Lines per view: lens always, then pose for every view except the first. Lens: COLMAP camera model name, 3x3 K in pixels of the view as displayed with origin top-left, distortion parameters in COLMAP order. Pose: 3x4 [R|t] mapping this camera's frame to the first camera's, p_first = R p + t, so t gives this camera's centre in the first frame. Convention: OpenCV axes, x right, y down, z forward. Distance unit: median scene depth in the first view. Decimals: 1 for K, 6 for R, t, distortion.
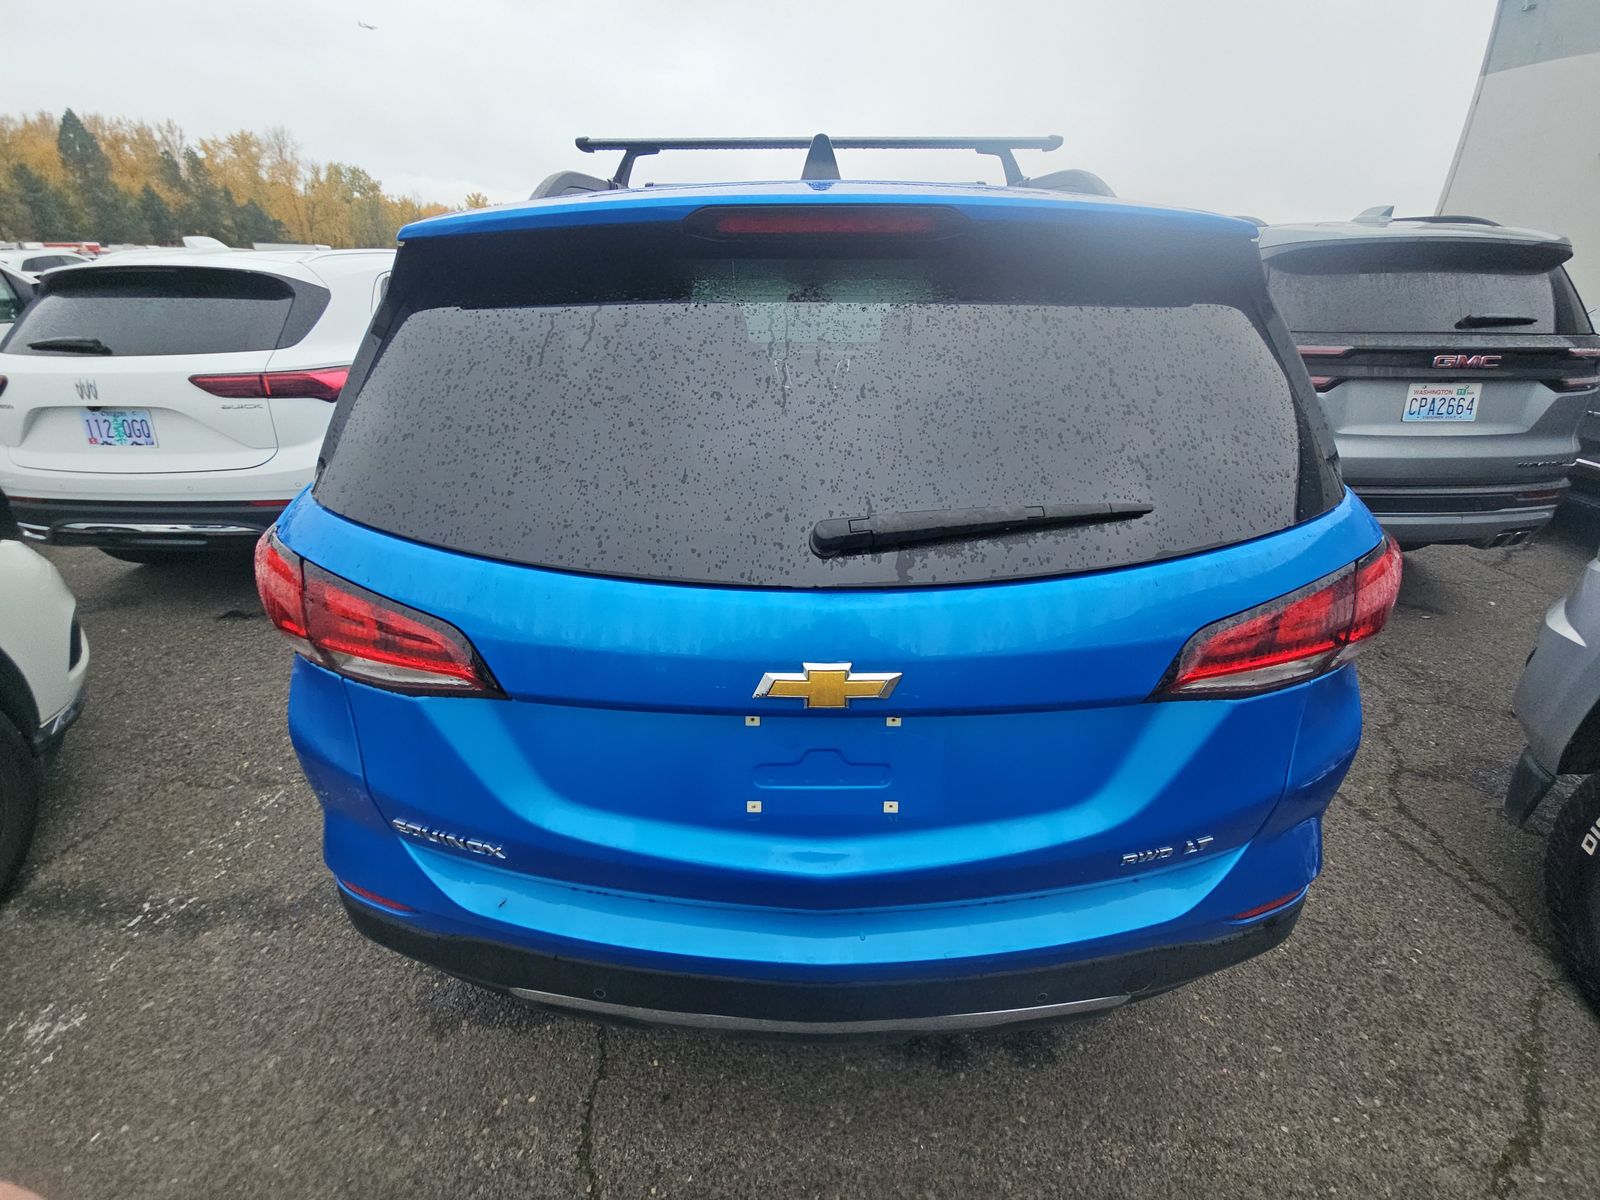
lens RADIAL K [[652.8, 0, 811.3], [0, 652.8, 595.8], [0, 0, 1]] dist [0.047438, -0.028955]
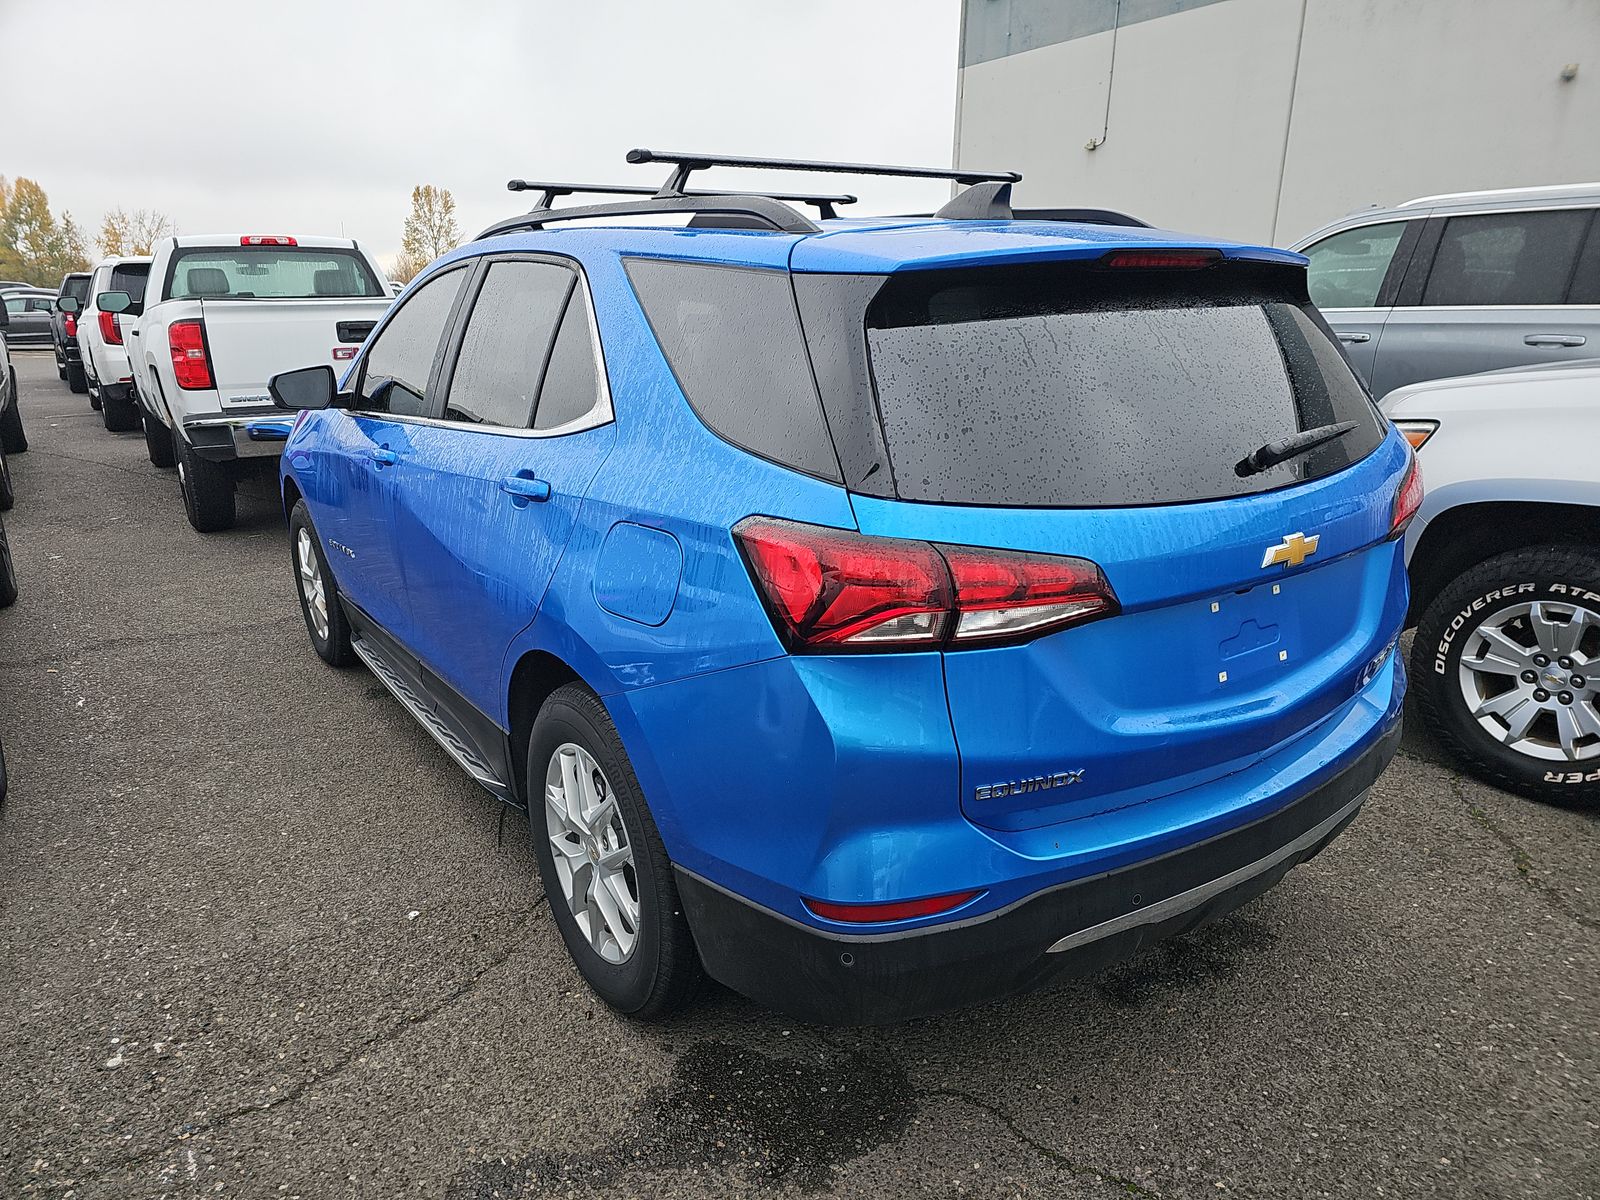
lens RADIAL K [[1089.2, 0, 834.1], [0, 1089.2, 595.9], [0, 0, 1]] dist [0.038984, -0.002945]
pose [[0.797232, -0.171507, 0.578797, -0.168710], [0.263247, 0.961598, -0.077658, 0.011417], [-0.543251, 0.214278, 0.811765, -0.033312]]
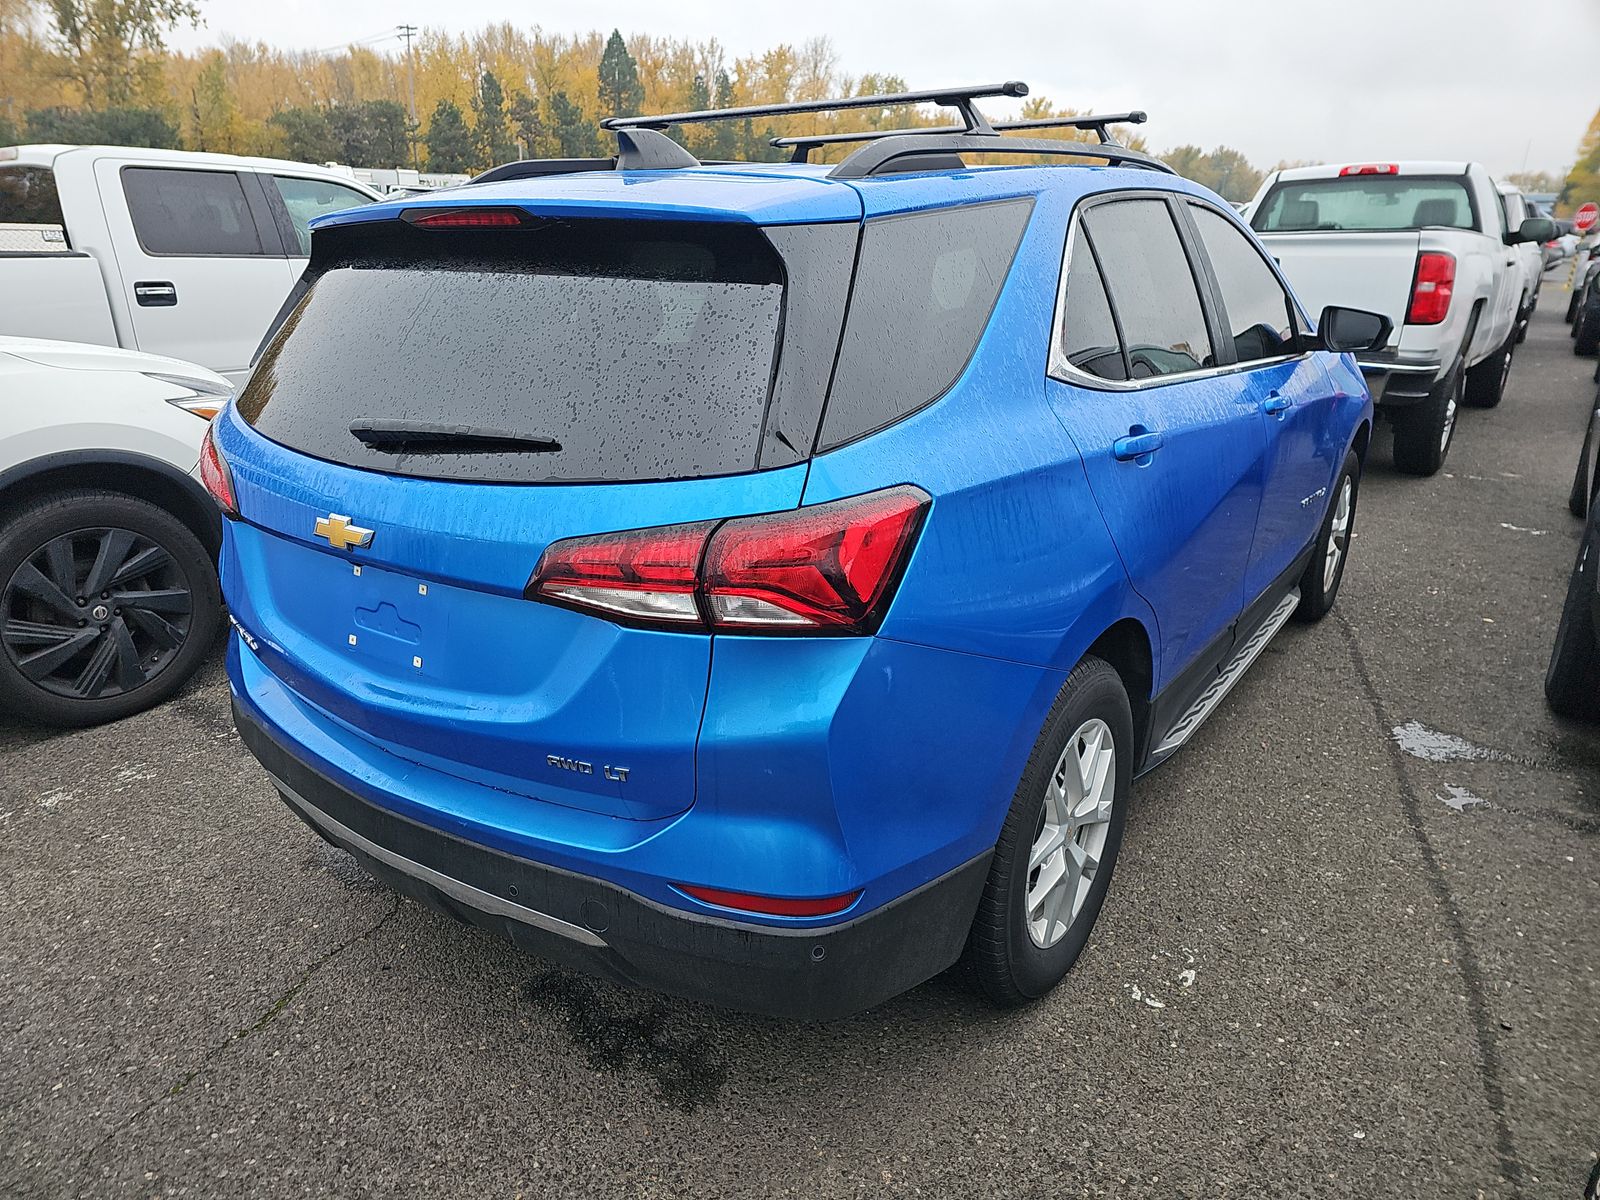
lens RADIAL K [[1106.2, 0, 796.4], [0, 1106.2, 595.4], [0, 0, 1]] dist [0.067366, -0.096260]
pose [[0.806585, 0.172912, -0.565263, 0.163711], [-0.235608, 0.971059, -0.039150, 0.009561], [0.542135, 0.164758, 0.823981, -0.032641]]
